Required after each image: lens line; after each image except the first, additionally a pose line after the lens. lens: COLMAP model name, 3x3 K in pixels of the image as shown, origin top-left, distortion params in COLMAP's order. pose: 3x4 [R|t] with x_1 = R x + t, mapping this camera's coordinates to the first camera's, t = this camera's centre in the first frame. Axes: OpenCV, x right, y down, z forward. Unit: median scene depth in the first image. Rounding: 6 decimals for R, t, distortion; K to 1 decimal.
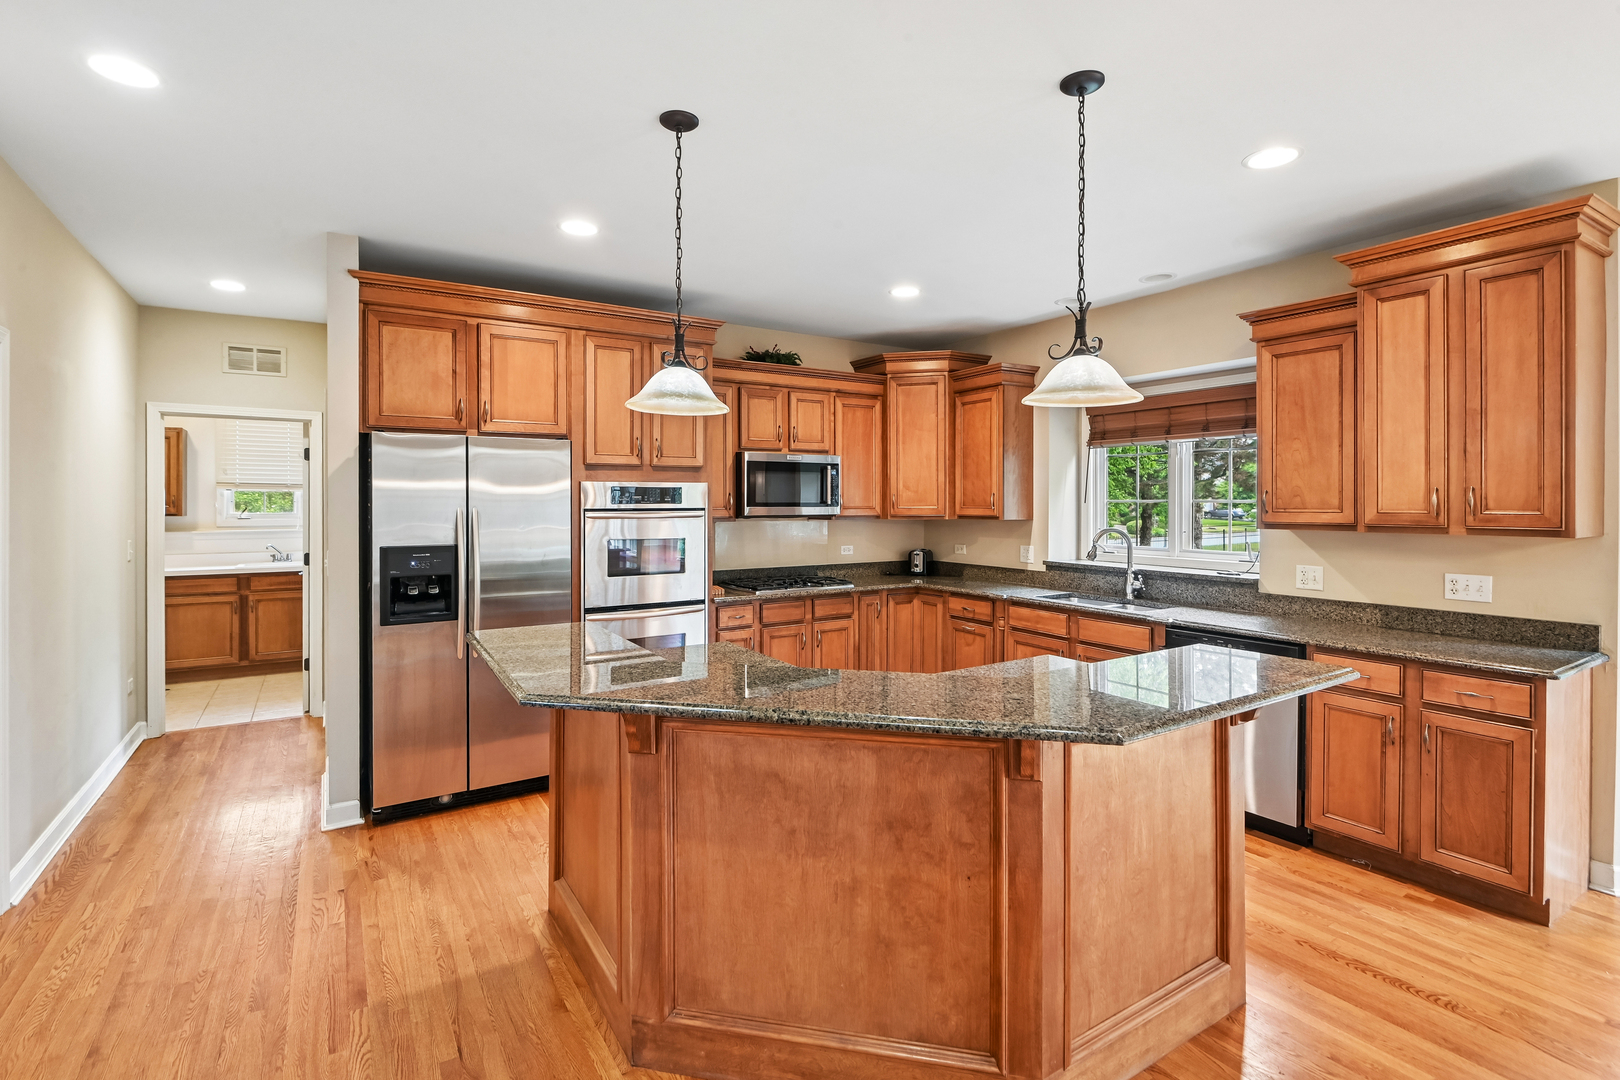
lens RADIAL K [[752.1, 0, 800.2], [0, 752.1, 505.2], [0, 0, 1]] dist [-0.002097, -0.002809]
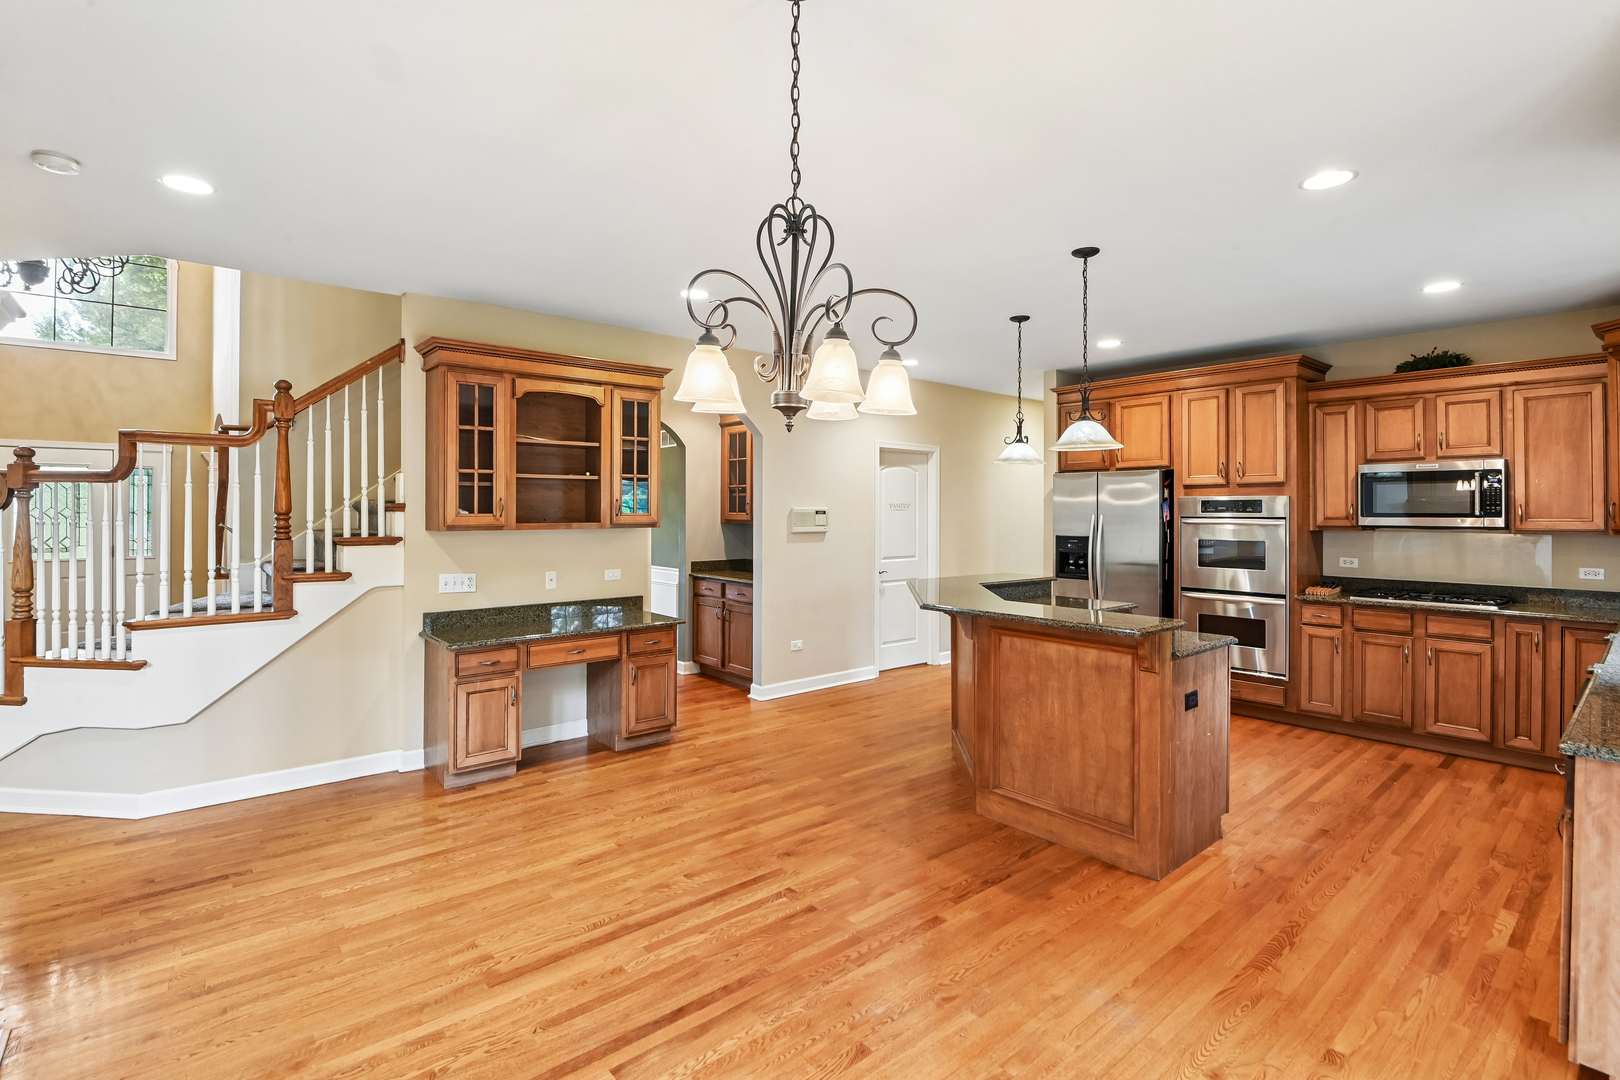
lens RADIAL K [[756.6, 0, 802.1], [0, 756.6, 507.8], [0, 0, 1]] dist [-0.013143, -0.003995]
pose [[0.141269, -0.002702, -0.989968, 1.113242], [-0.007584, 0.999964, -0.003811, -0.000457], [0.989942, 0.008047, 0.141244, 0.099932]]
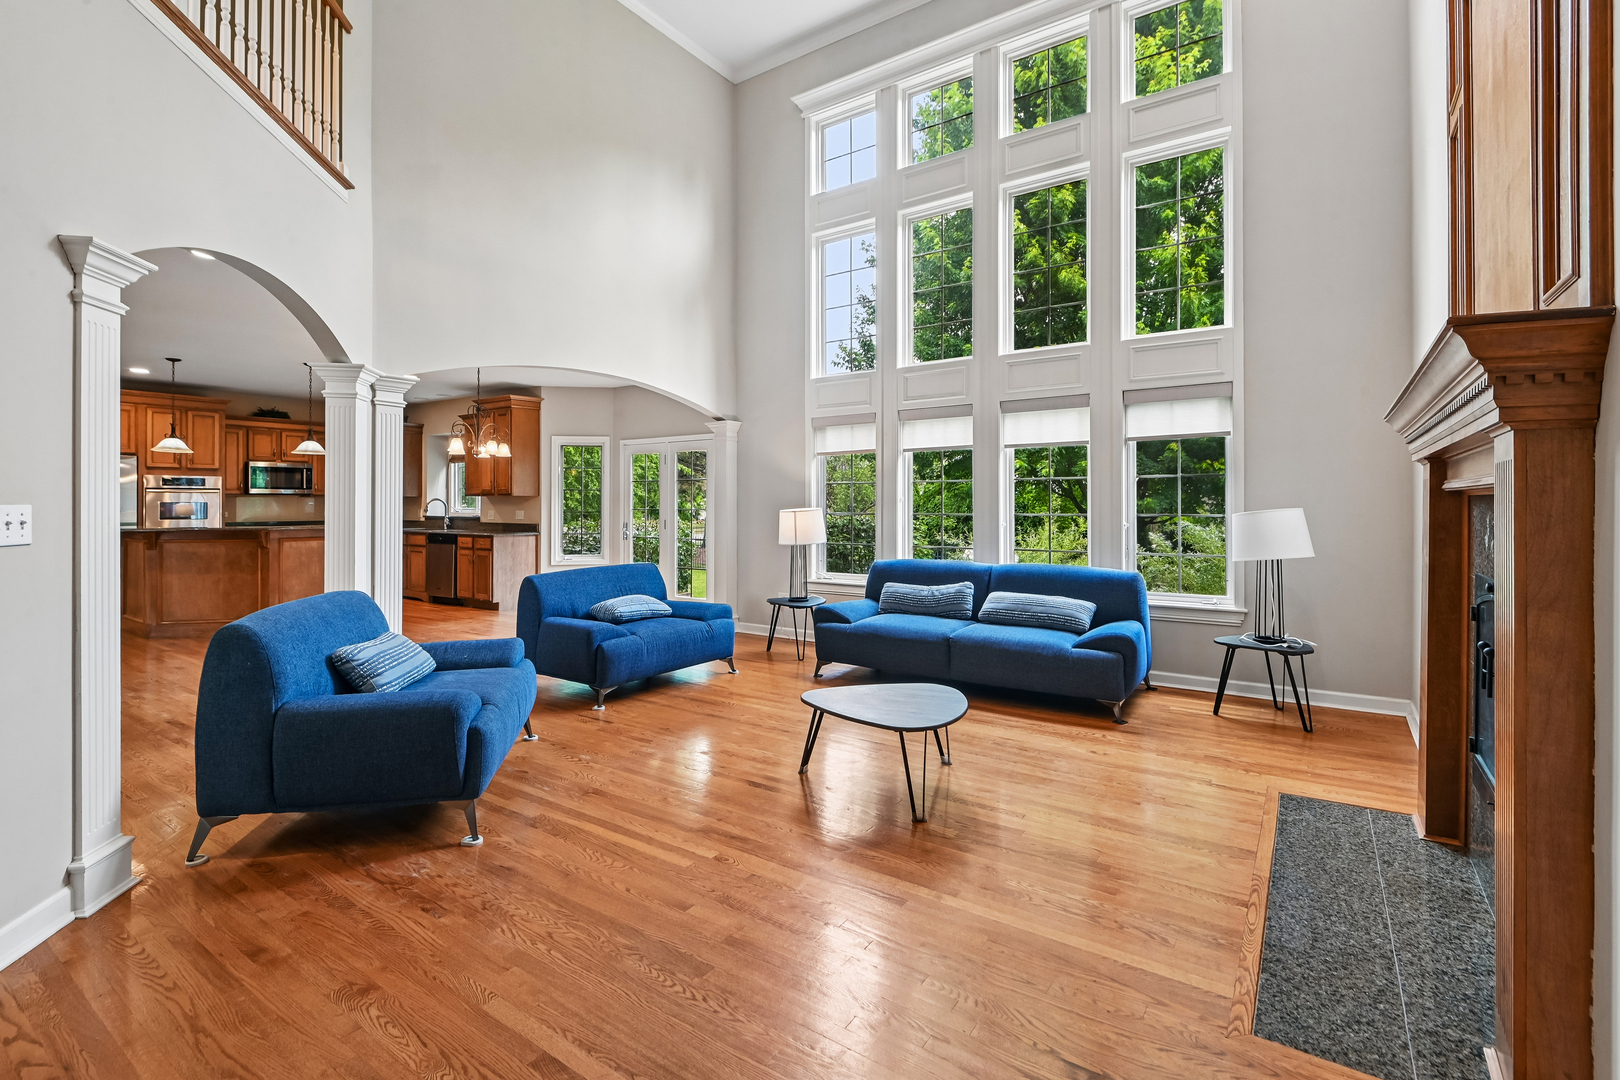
lens RADIAL K [[735.0, 0, 817.5], [0, 735.0, 501.1], [0, 0, 1]] dist [-0.001444, -0.007901]
pose [[0.914340, 0.000995, 0.404945, 0.685335], [0.002042, 0.999973, -0.007066, 0.067925], [-0.404941, 0.007287, 0.914314, -1.850129]]
